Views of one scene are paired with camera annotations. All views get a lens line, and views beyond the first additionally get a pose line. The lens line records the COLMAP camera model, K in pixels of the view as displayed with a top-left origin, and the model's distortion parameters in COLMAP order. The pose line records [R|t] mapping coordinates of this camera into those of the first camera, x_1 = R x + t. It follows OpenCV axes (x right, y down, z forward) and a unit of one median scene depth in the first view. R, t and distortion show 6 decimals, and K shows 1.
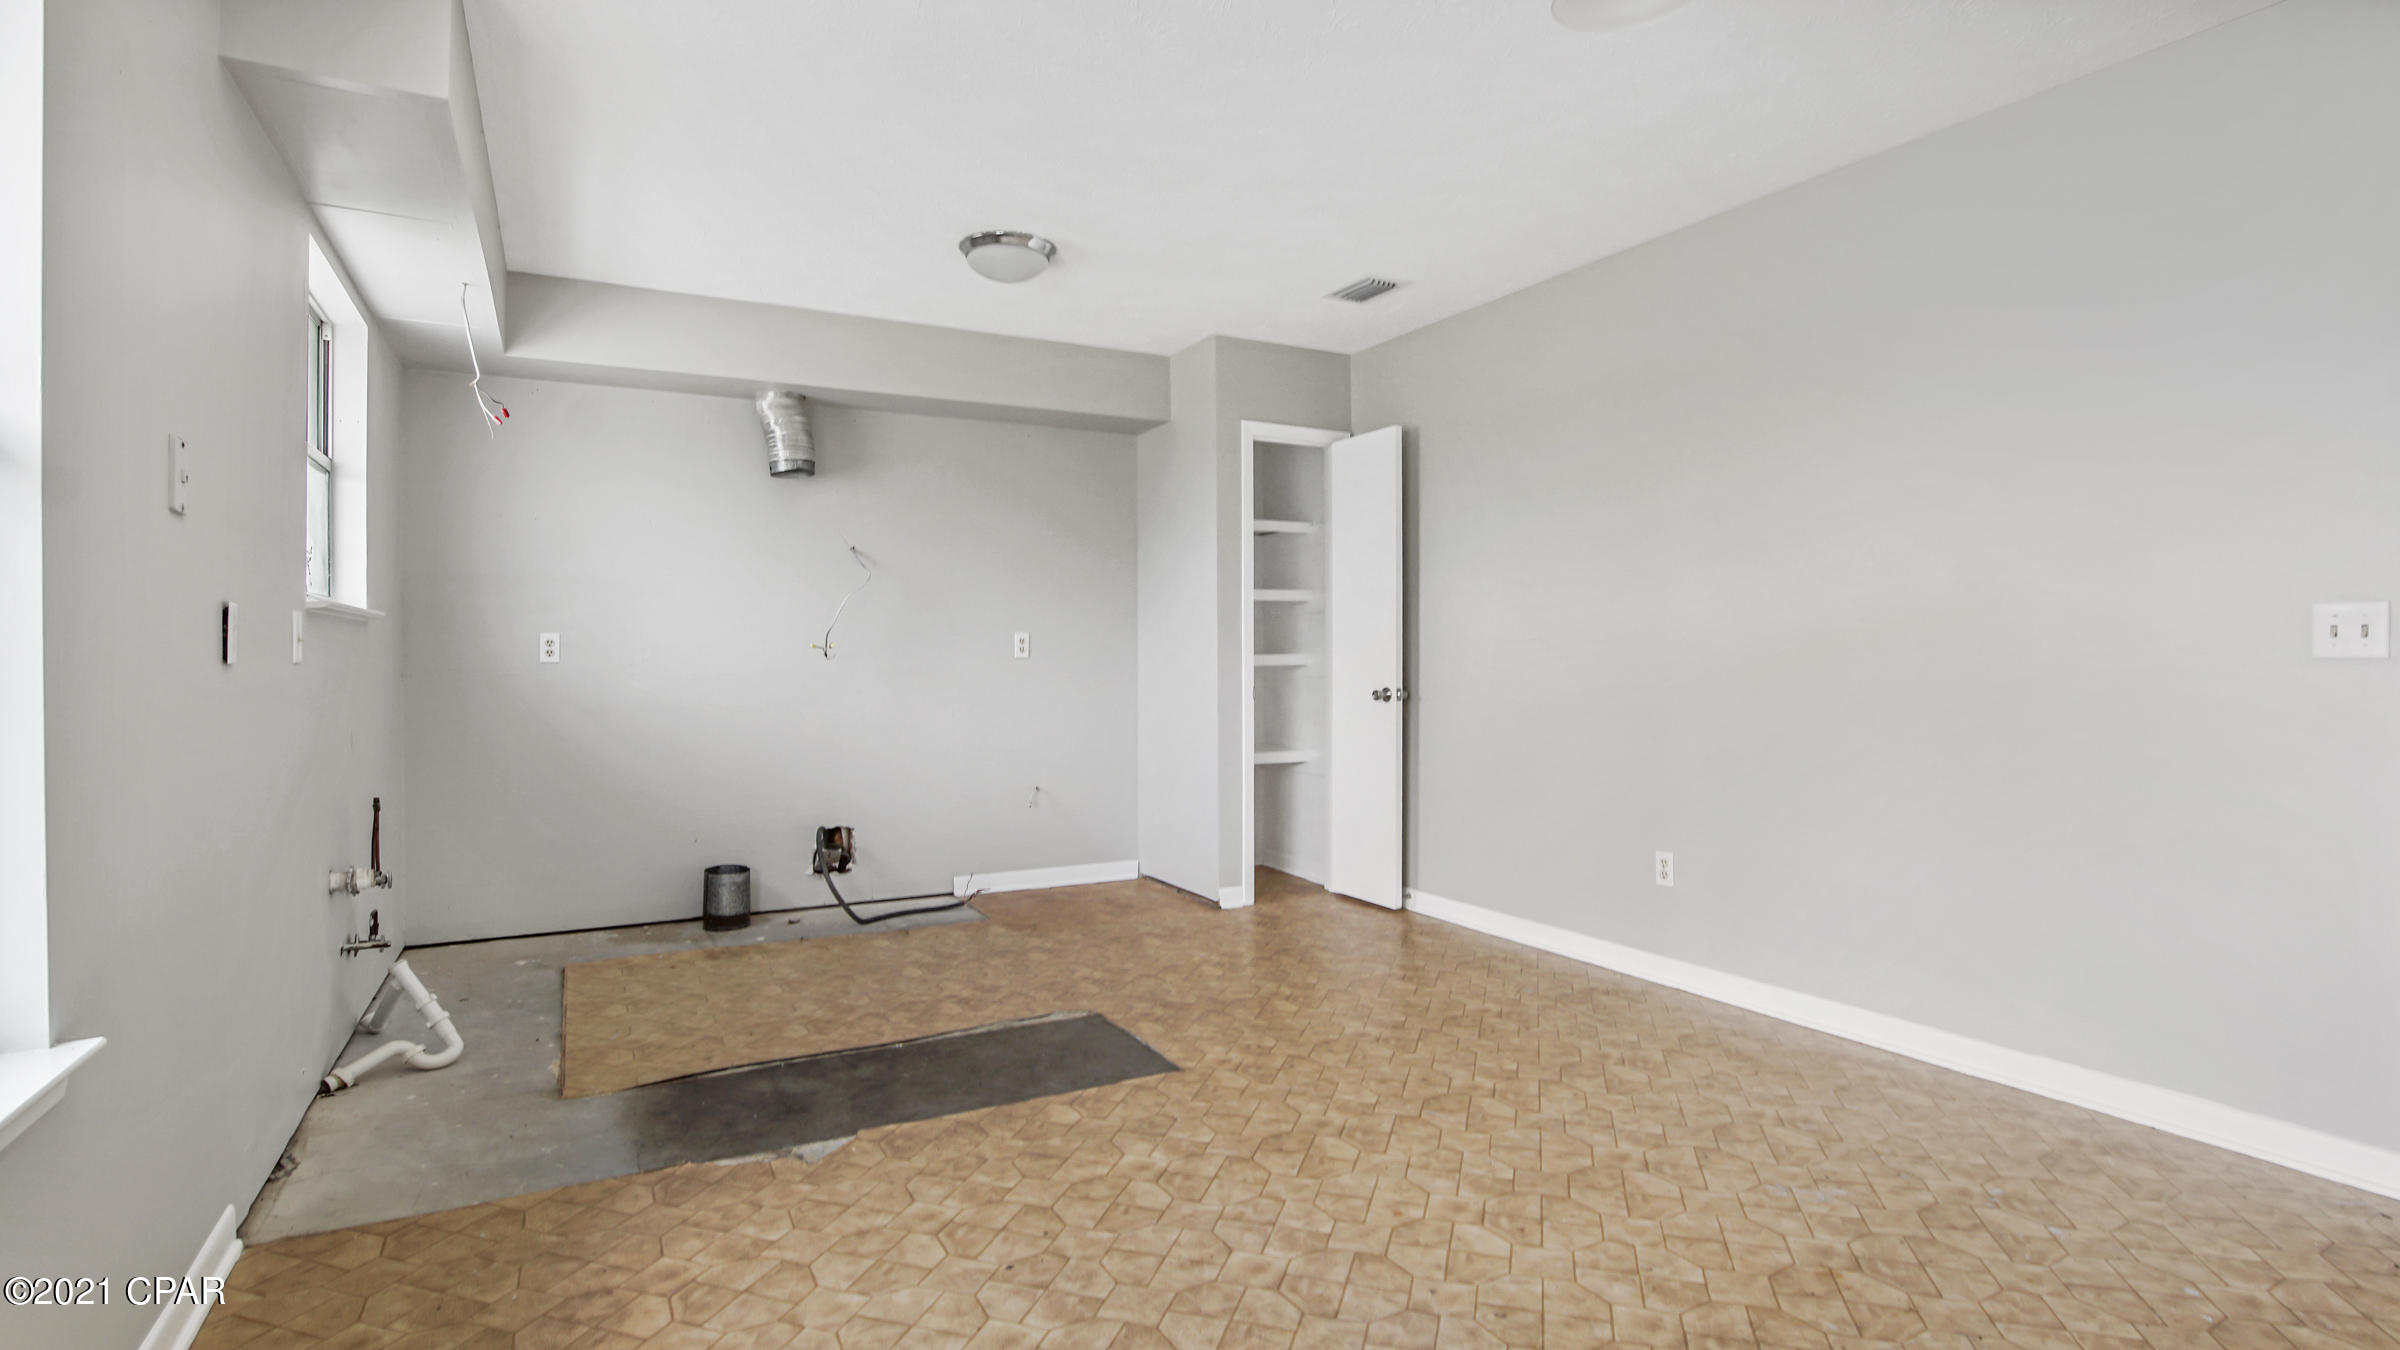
lens RADIAL K [[1123.1, 0, 1149.6], [0, 1123.1, 635.1], [0, 0, 1]] dist [-0.024166, -0.000539]
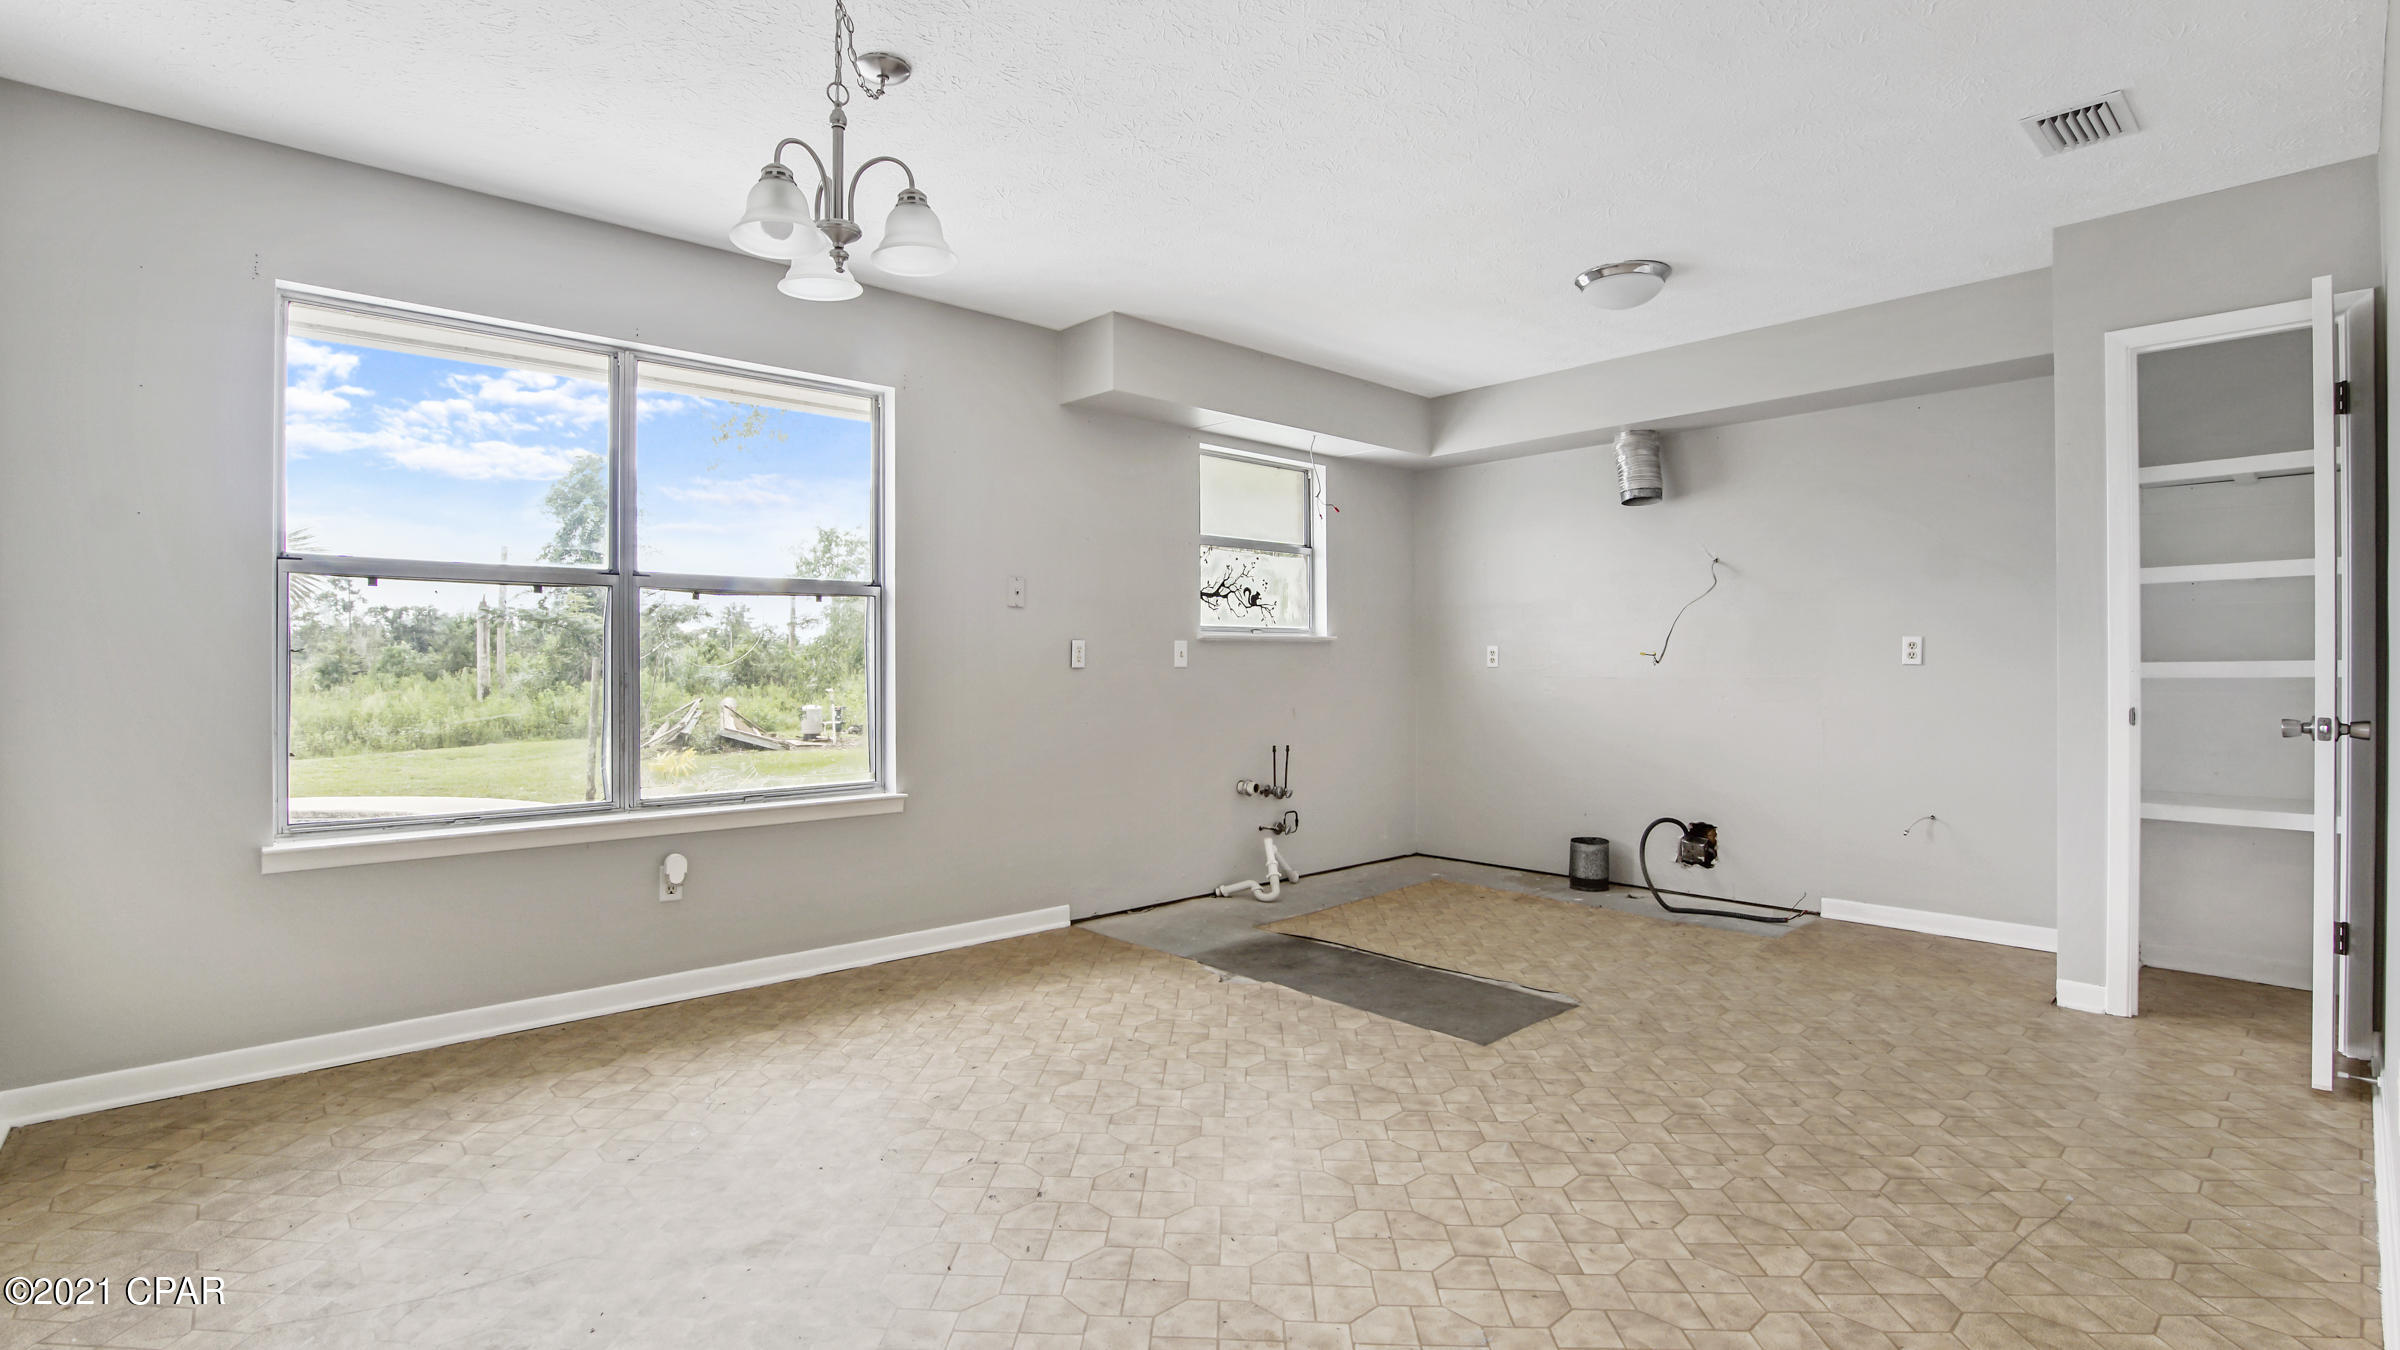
lens RADIAL K [[1050.4, 0, 1200.0], [0, 1050.4, 675.0], [0, 0, 1]] dist [-0.034220, 0.010374]
pose [[0.281221, 0.015045, -0.959525, 1.022756], [0.023425, 0.999472, 0.022537, -0.005649], [0.959357, -0.028814, 0.280720, 0.500407]]
